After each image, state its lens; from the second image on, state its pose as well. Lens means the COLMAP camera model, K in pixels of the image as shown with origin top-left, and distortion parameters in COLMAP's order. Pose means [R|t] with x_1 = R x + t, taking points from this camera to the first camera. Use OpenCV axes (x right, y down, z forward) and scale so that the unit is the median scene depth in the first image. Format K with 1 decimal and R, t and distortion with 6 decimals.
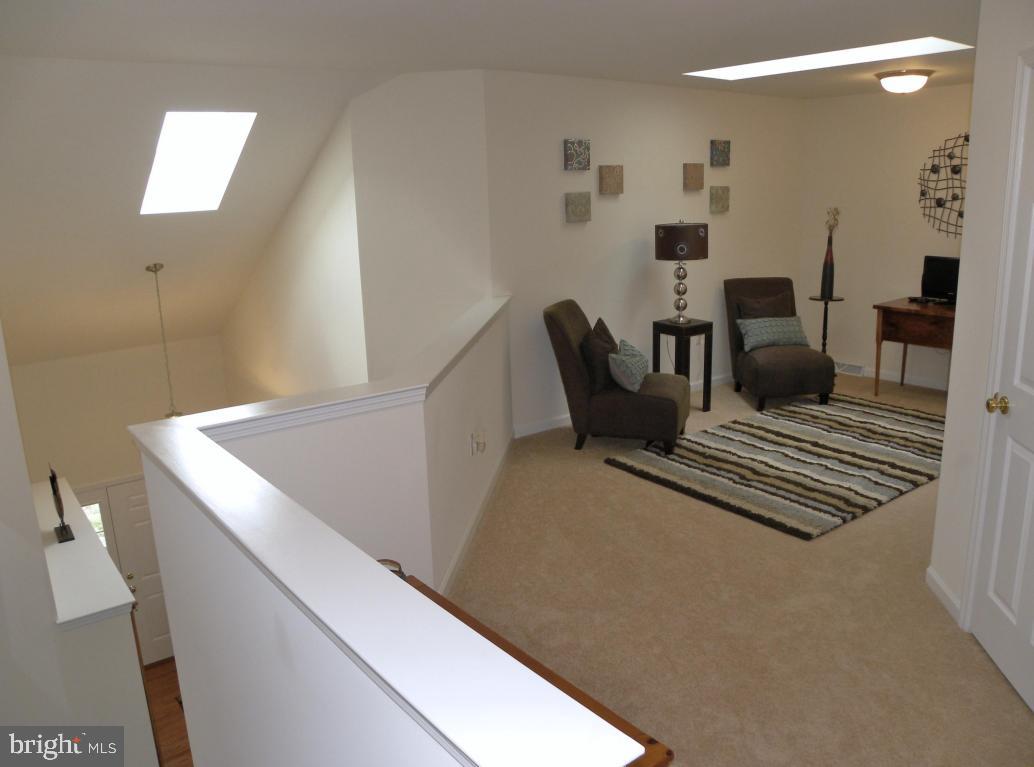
lens RADIAL K [[806.6, 0, 517.4], [0, 806.6, 369.9], [0, 0, 1]] dist [-0.110288, 0.012967]
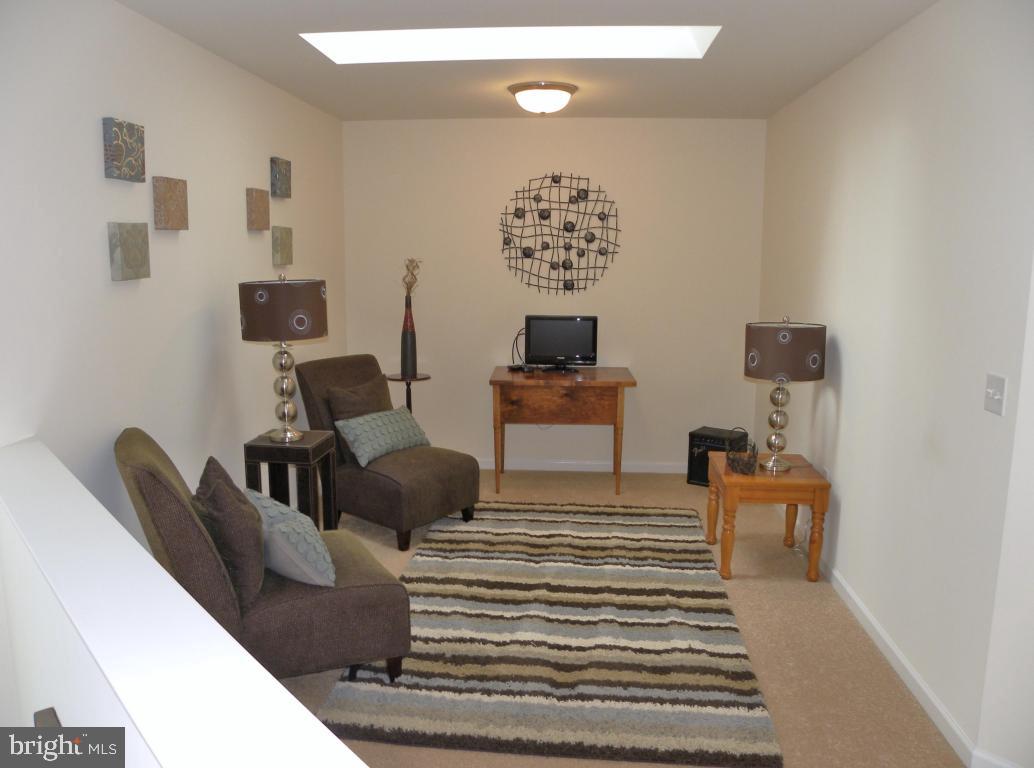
lens RADIAL K [[806.6, 0, 517.4], [0, 806.6, 370.4], [0, 0, 1]] dist [-0.110288, 0.012967]
pose [[0.664348, -0.080637, 0.743061, -0.139772], [0.143065, 0.989500, -0.020530, -0.078061], [-0.733604, 0.119945, 0.668908, 0.476442]]
